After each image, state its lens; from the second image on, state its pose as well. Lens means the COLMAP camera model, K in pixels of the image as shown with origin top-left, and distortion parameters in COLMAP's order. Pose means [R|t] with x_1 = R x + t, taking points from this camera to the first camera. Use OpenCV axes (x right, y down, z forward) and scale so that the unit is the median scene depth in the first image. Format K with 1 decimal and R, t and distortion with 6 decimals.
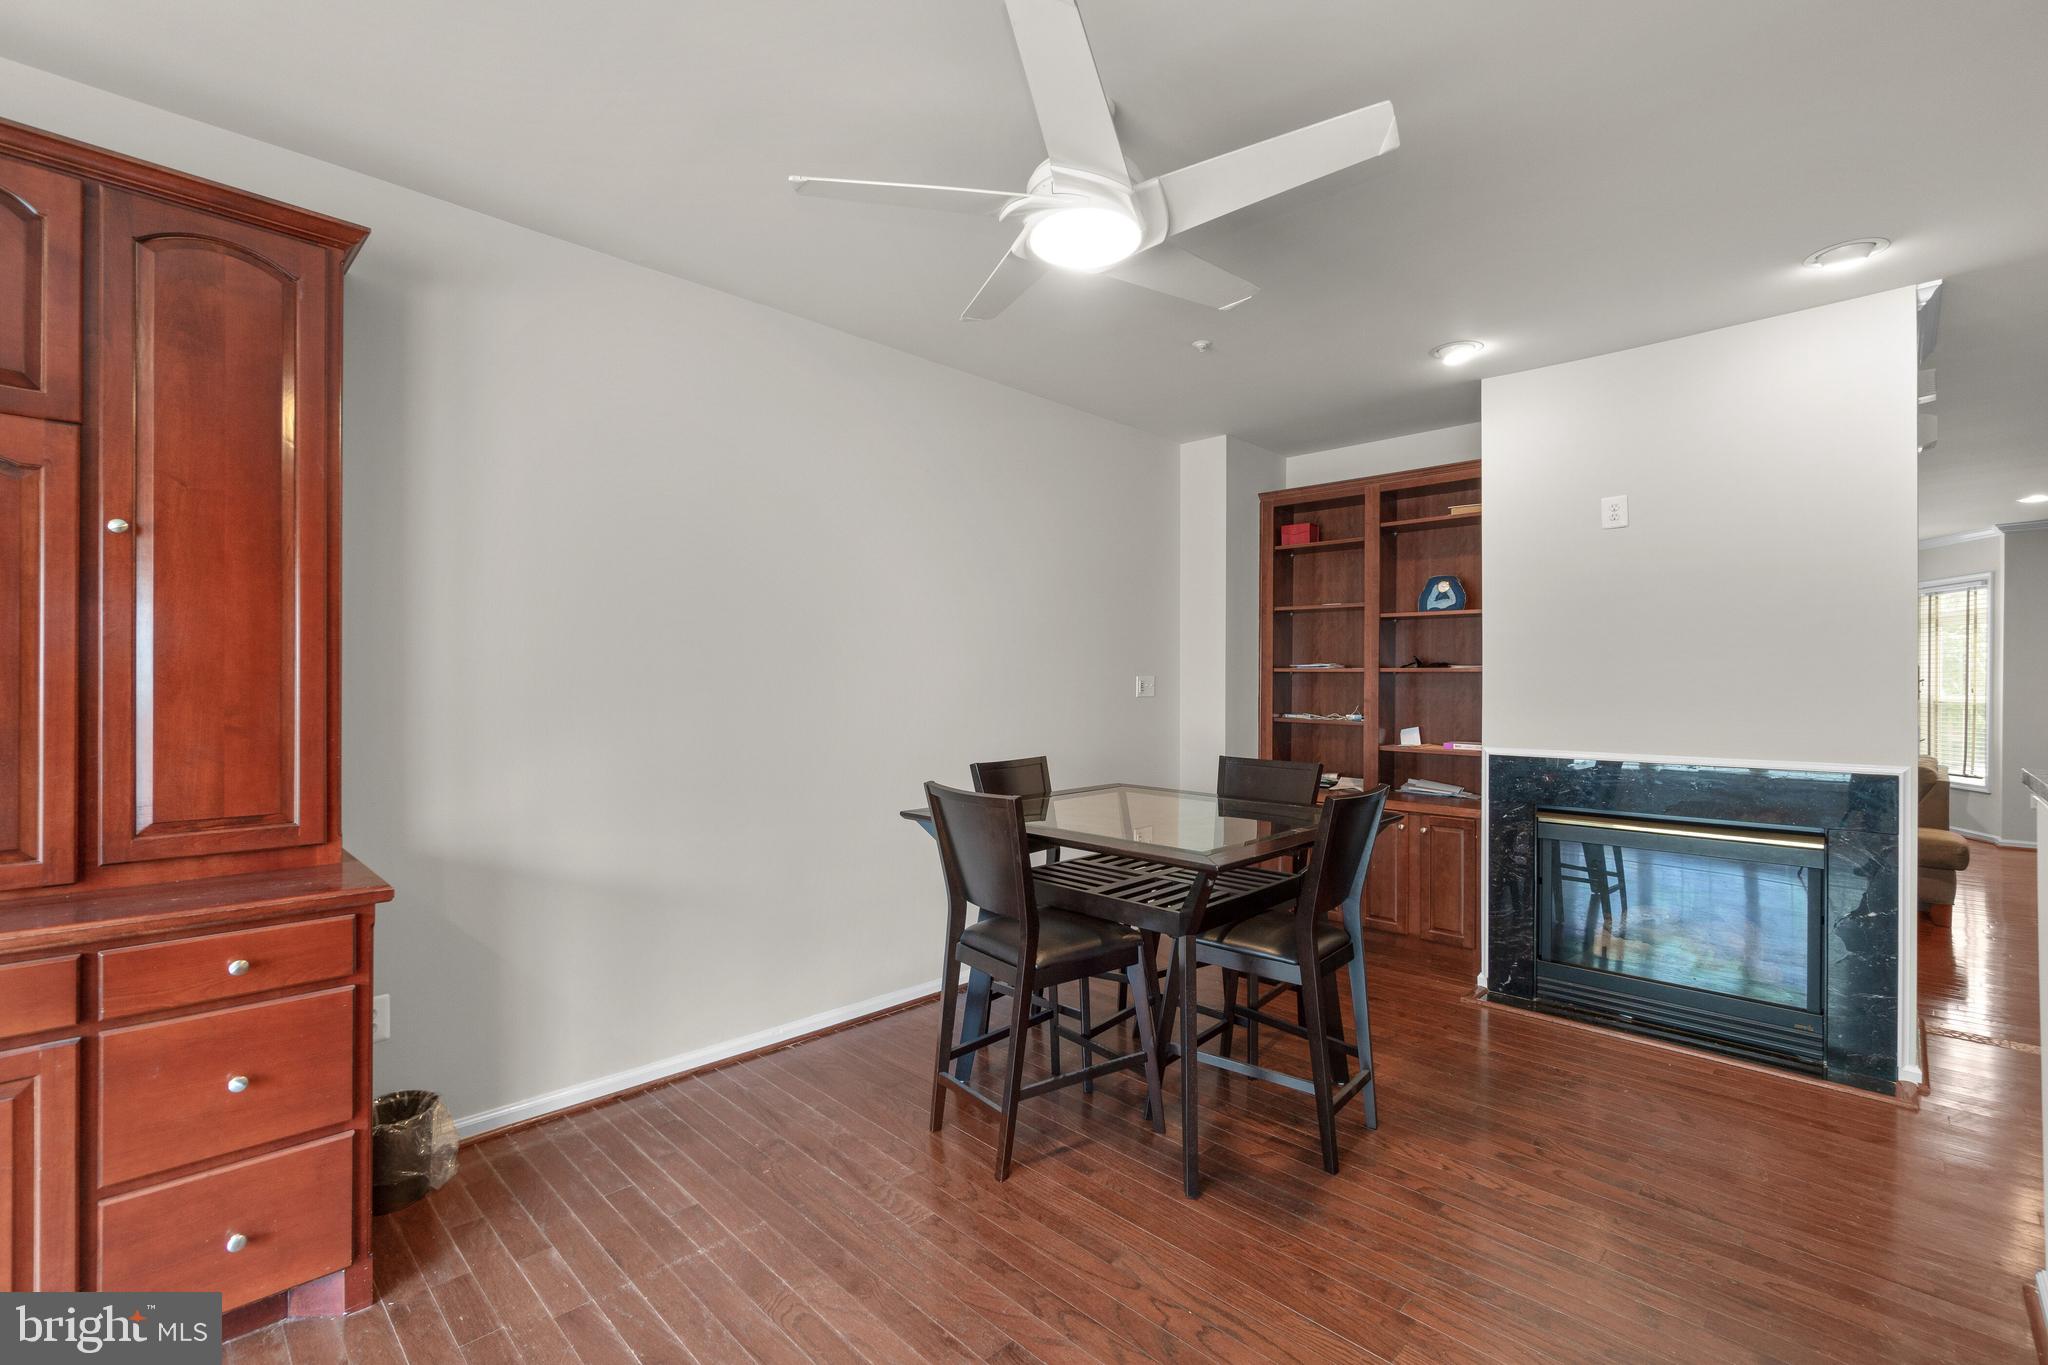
lens RADIAL K [[890.0, 0, 1009.0], [0, 890.0, 688.0], [0, 0, 1]] dist [-0.004611, 0.001593]
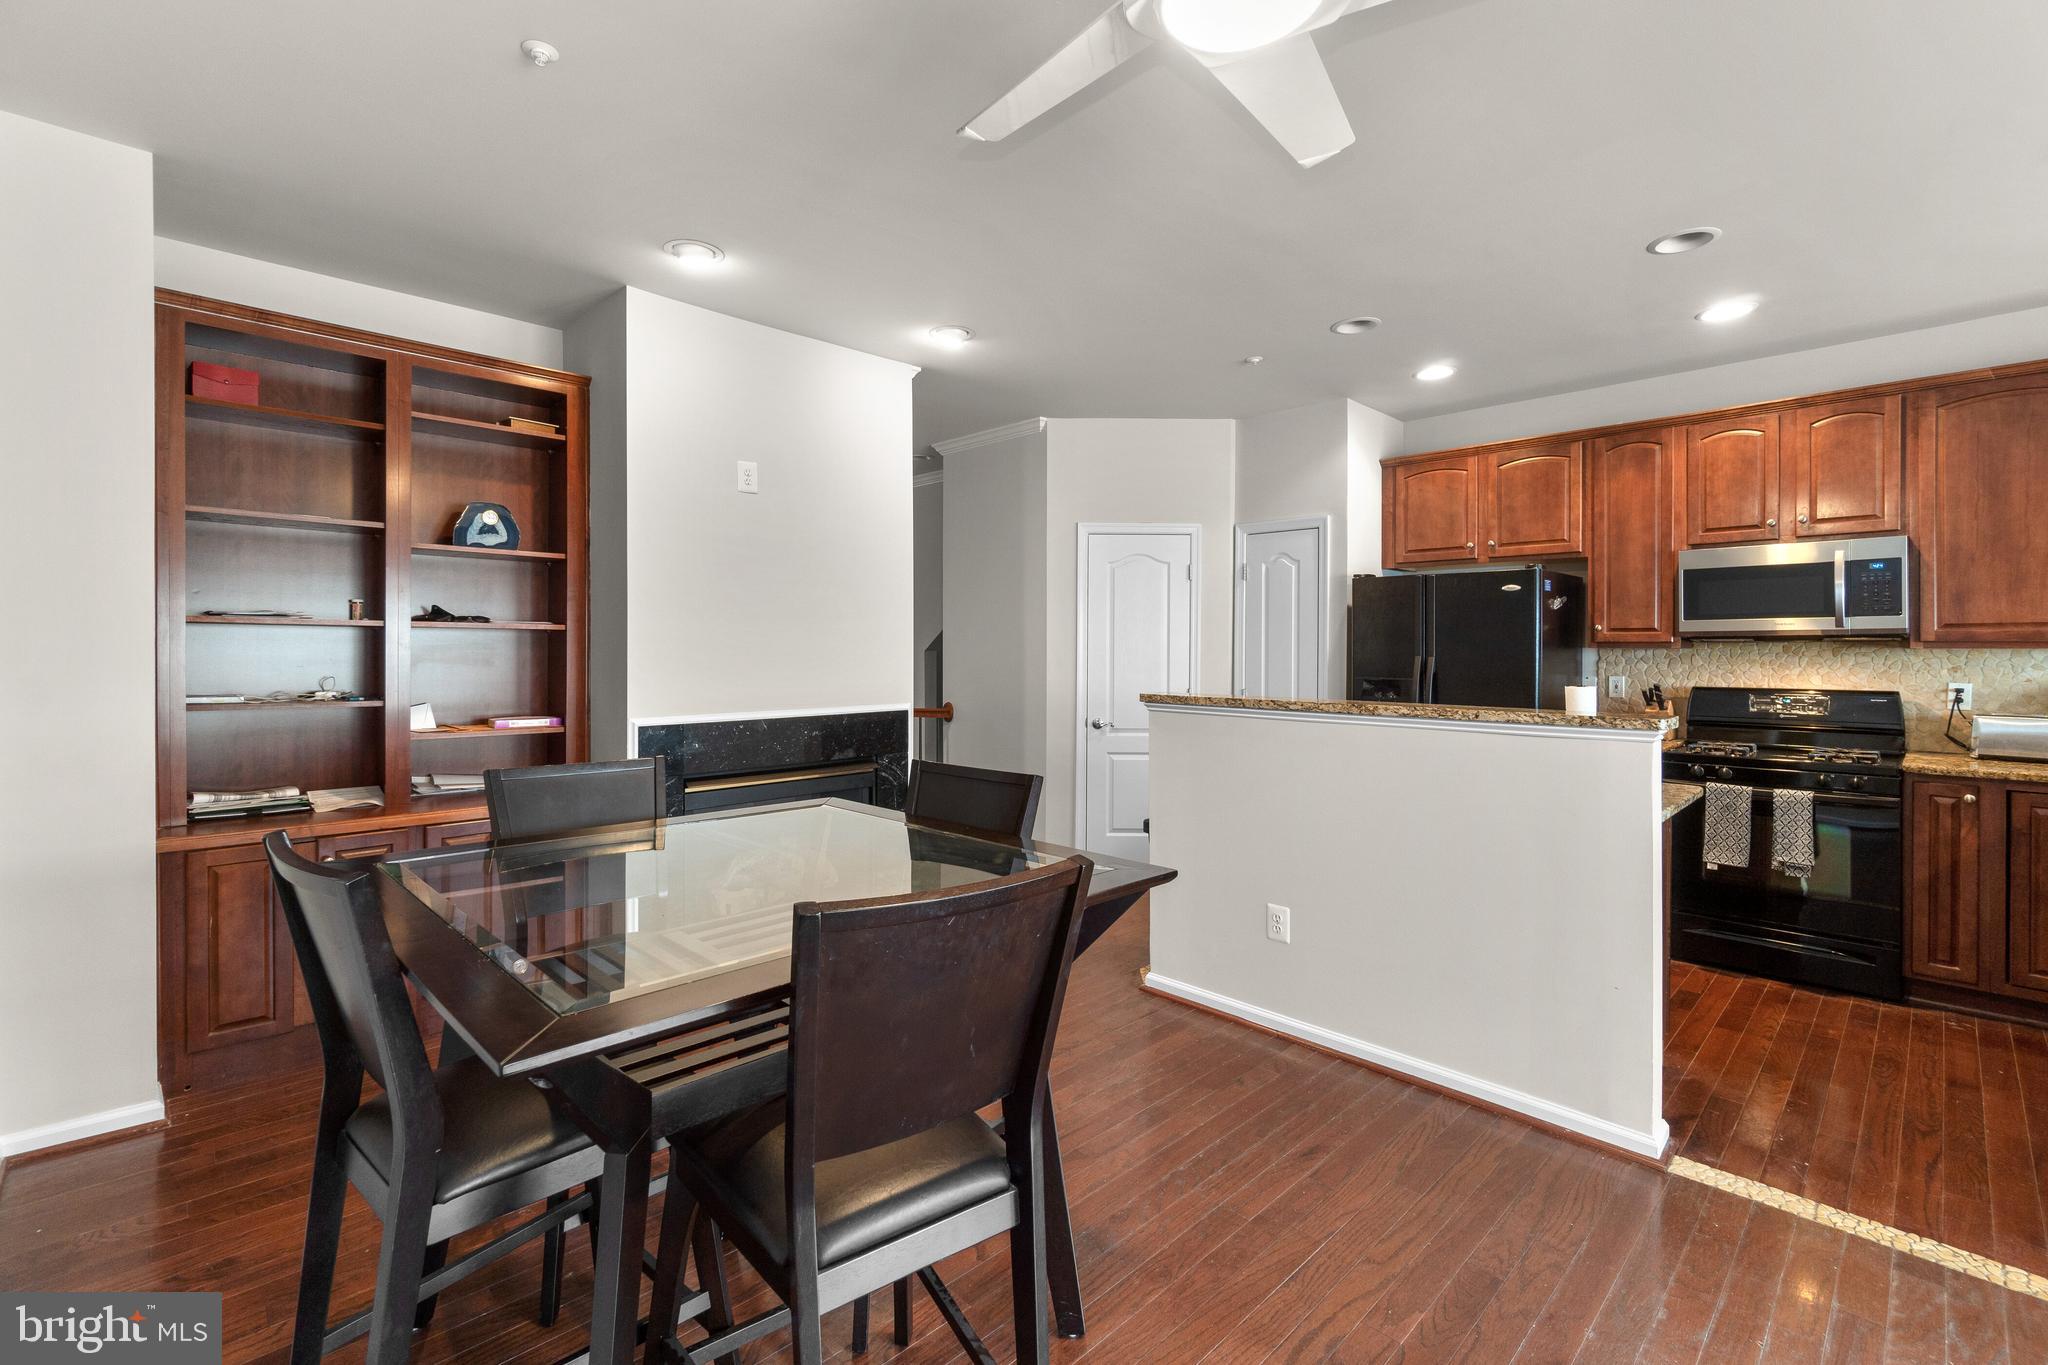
lens RADIAL K [[890.0, 0, 1028.1], [0, 890.0, 652.4], [0, 0, 1]] dist [-0.004611, 0.001593]
pose [[0.022051, -0.008876, 0.999717, -0.390287], [0.001984, 0.999959, 0.008835, -0.004060], [-0.999755, 0.001789, 0.022067, 0.744727]]
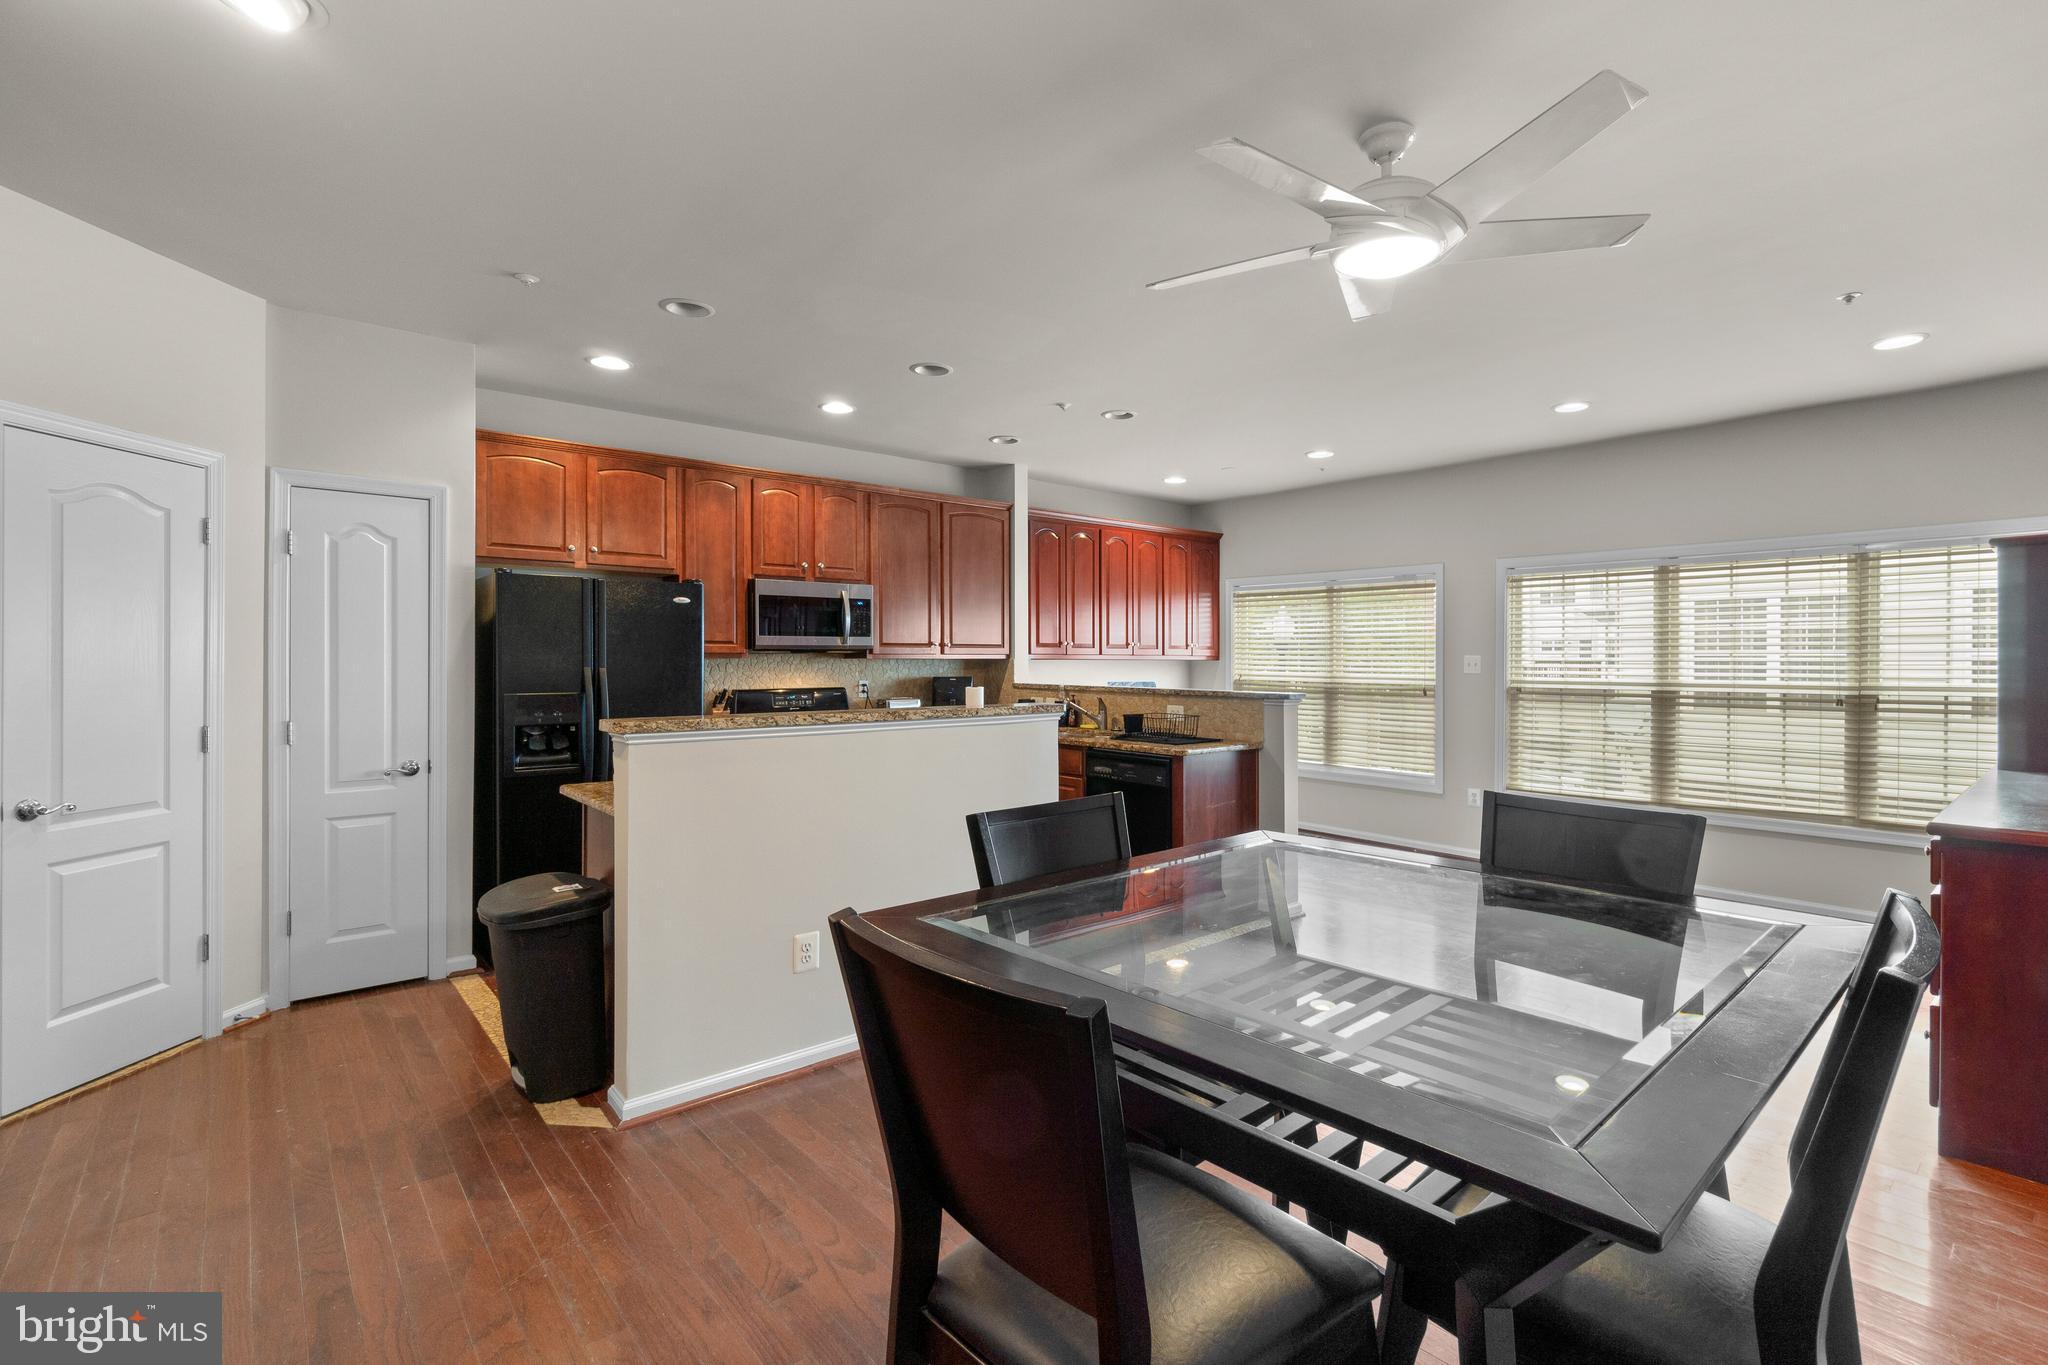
lens RADIAL K [[945.1, 0, 1041.1], [0, 945.1, 654.1], [0, 0, 1]] dist [0.004536, -0.000017]
pose [[-0.997483, -0.004563, 0.070752, 0.293869], [-0.004731, 0.999986, -0.002196, -0.003318], [-0.070741, -0.002525, -0.997491, 1.468605]]
